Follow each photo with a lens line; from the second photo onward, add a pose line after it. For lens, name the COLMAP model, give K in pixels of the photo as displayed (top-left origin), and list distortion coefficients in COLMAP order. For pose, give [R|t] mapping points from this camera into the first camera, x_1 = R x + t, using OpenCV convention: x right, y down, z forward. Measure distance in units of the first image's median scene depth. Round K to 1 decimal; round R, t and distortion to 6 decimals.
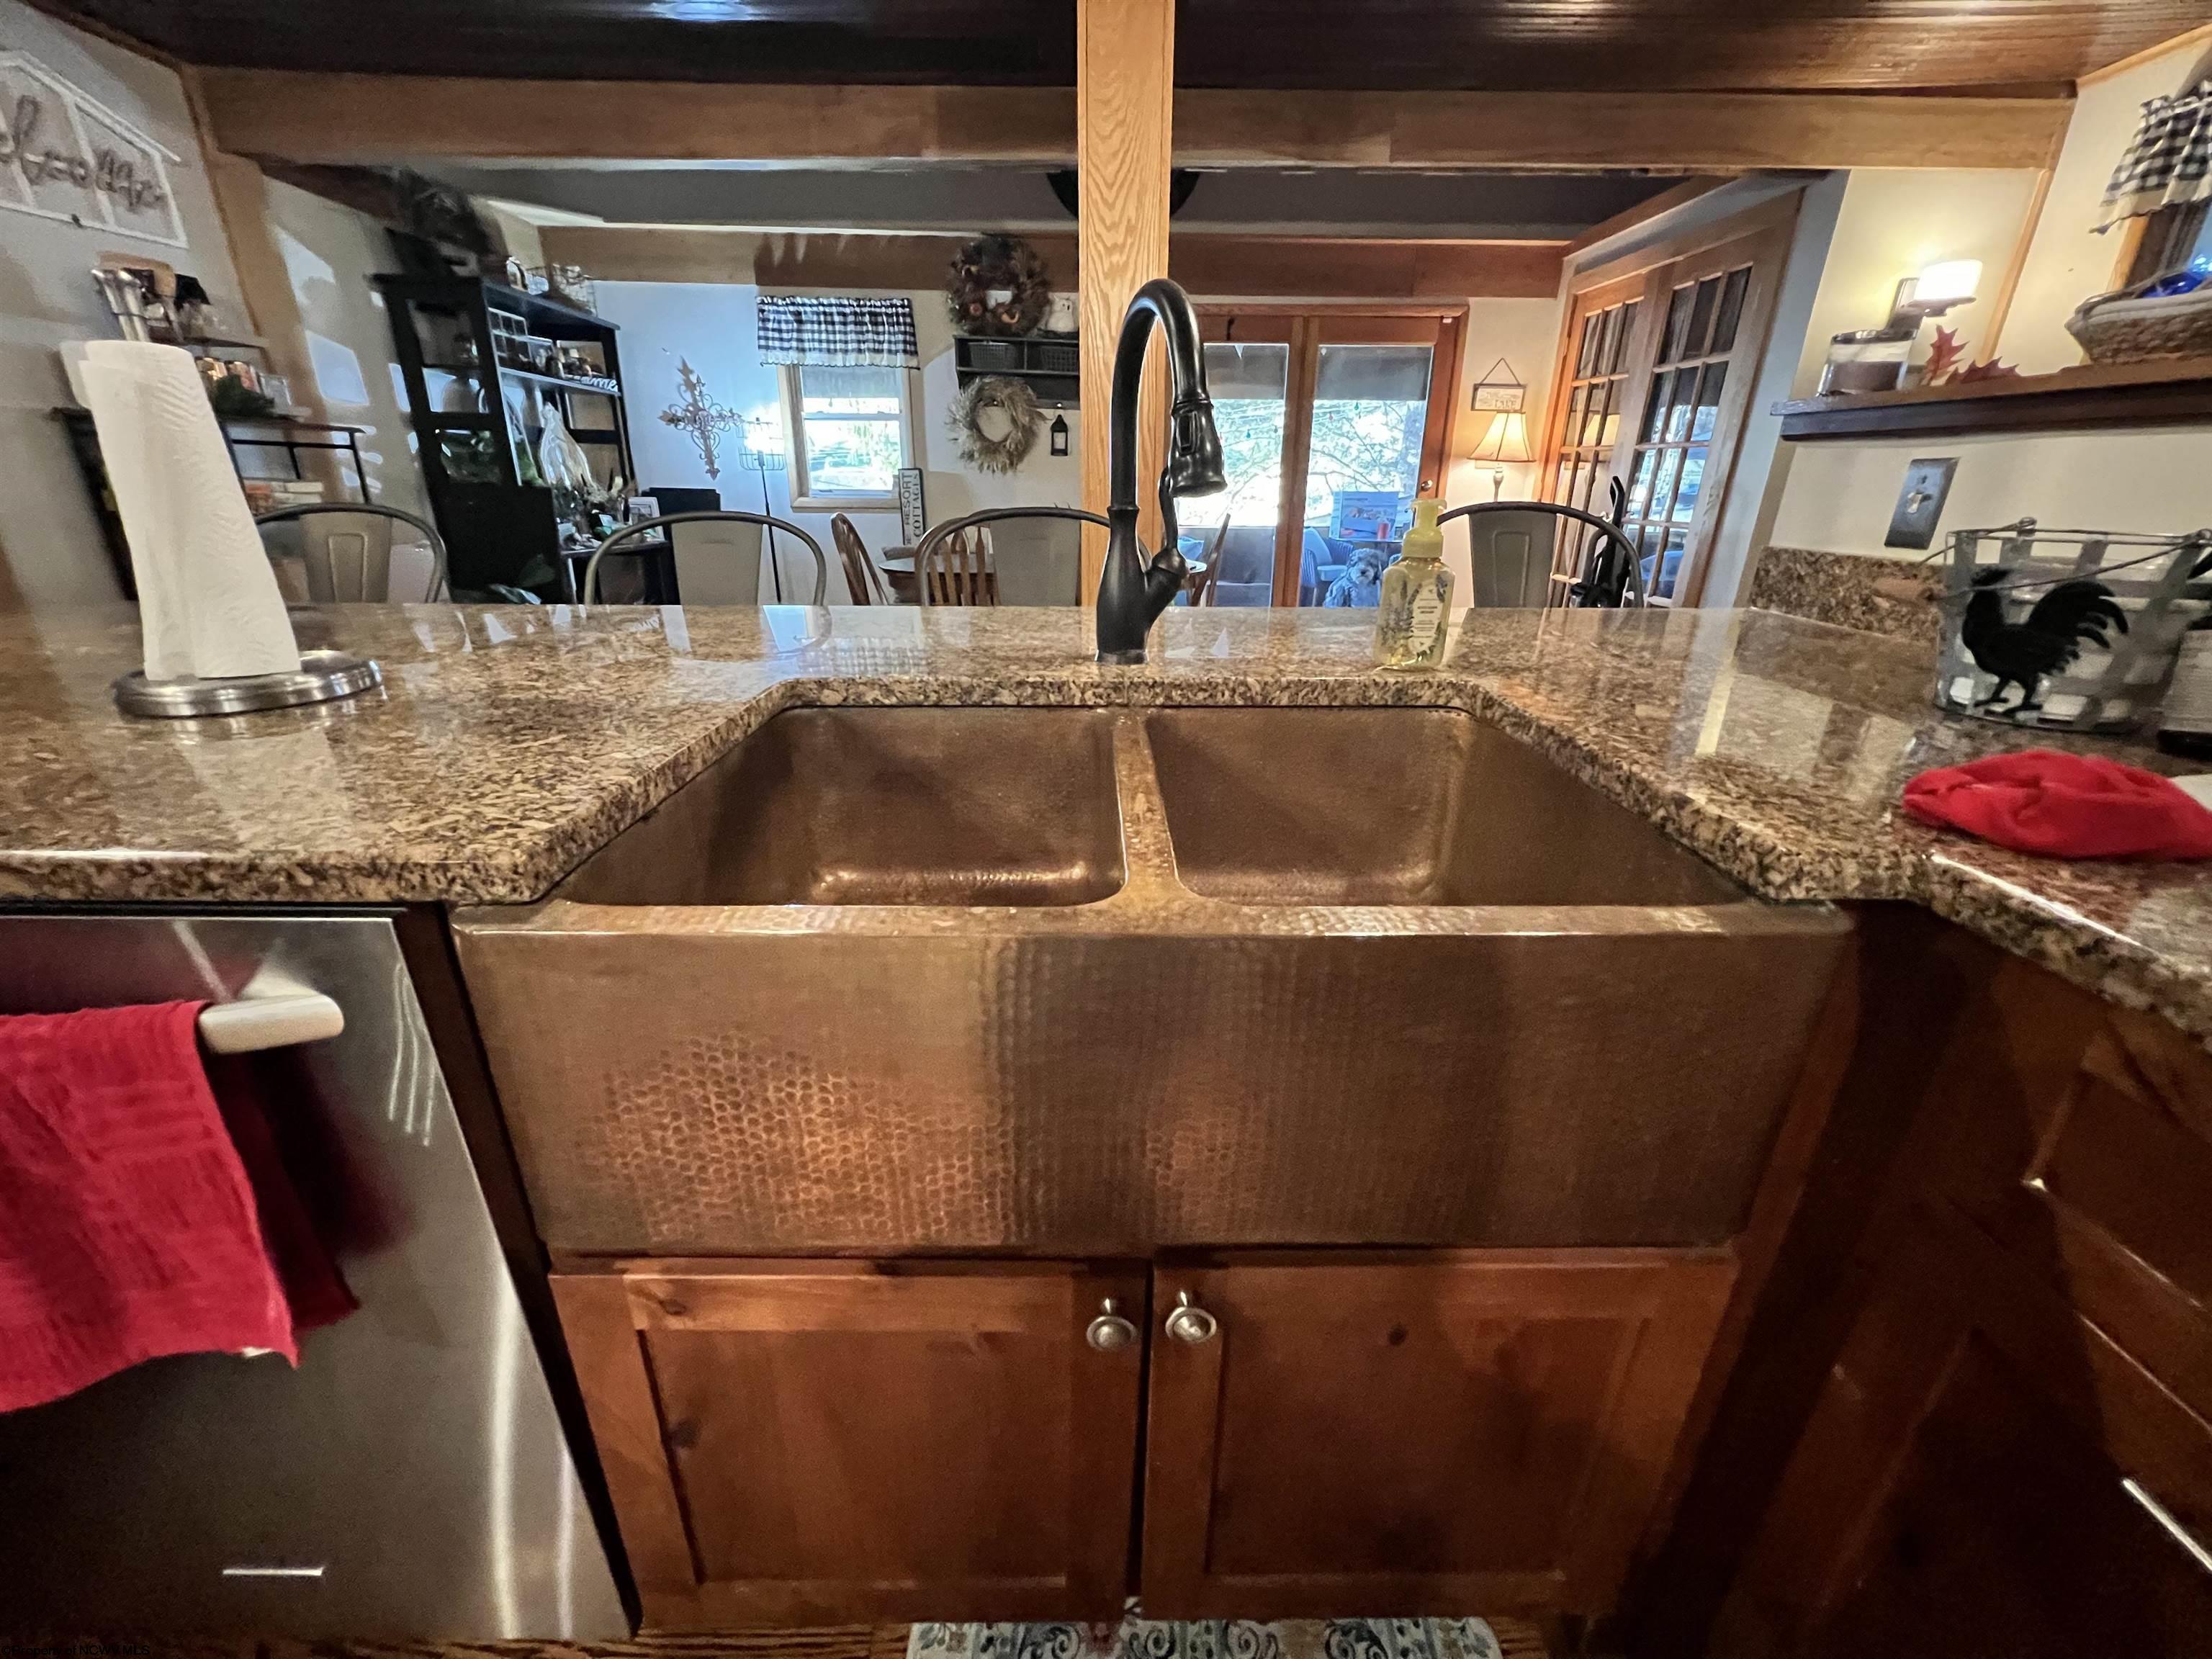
lens RADIAL K [[883.0, 0, 1106.0], [0, 883.0, 829.5], [0, 0, 1]] dist [0.000676, 0.000000]
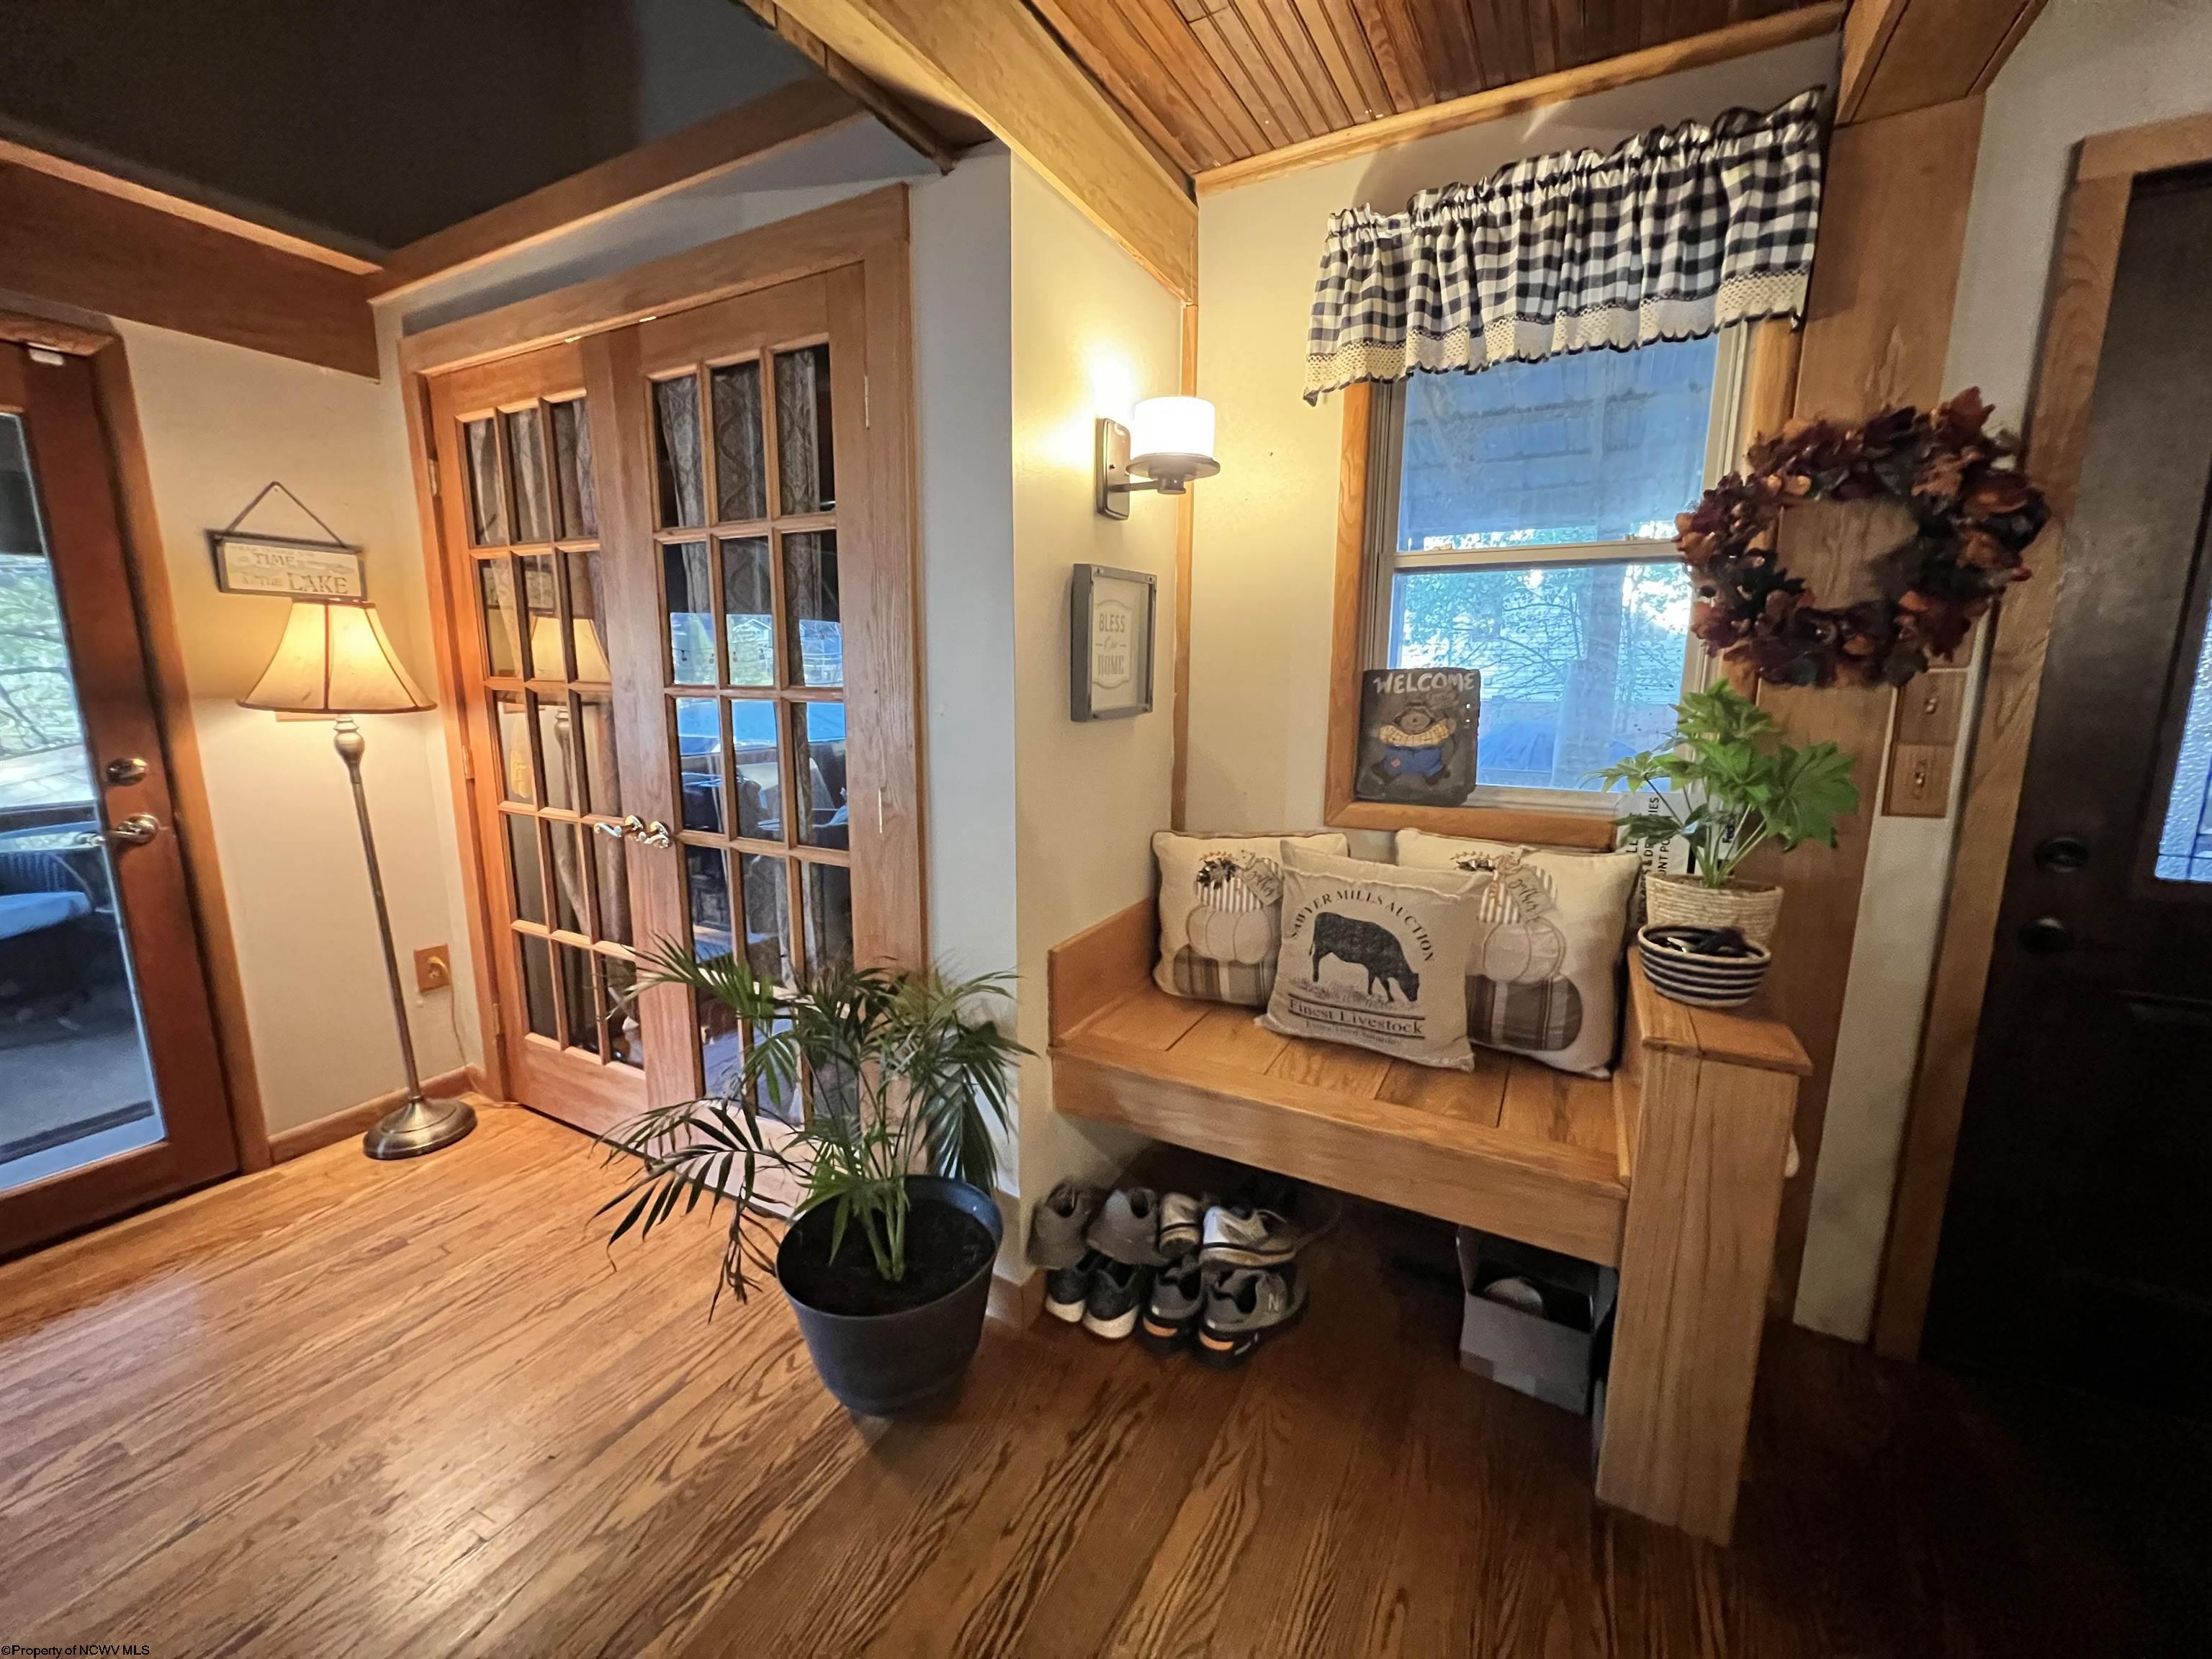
lens RADIAL K [[902.4, 0, 1106.0], [0, 902.4, 829.5], [0, 0, 1]] dist [-0.002793, -0.000473]
pose [[0.501905, -0.156368, 0.850671, 0.317969], [0.317722, 0.948092, -0.013184, -0.300228], [-0.804453, 0.276894, 0.525534, 0.617678]]
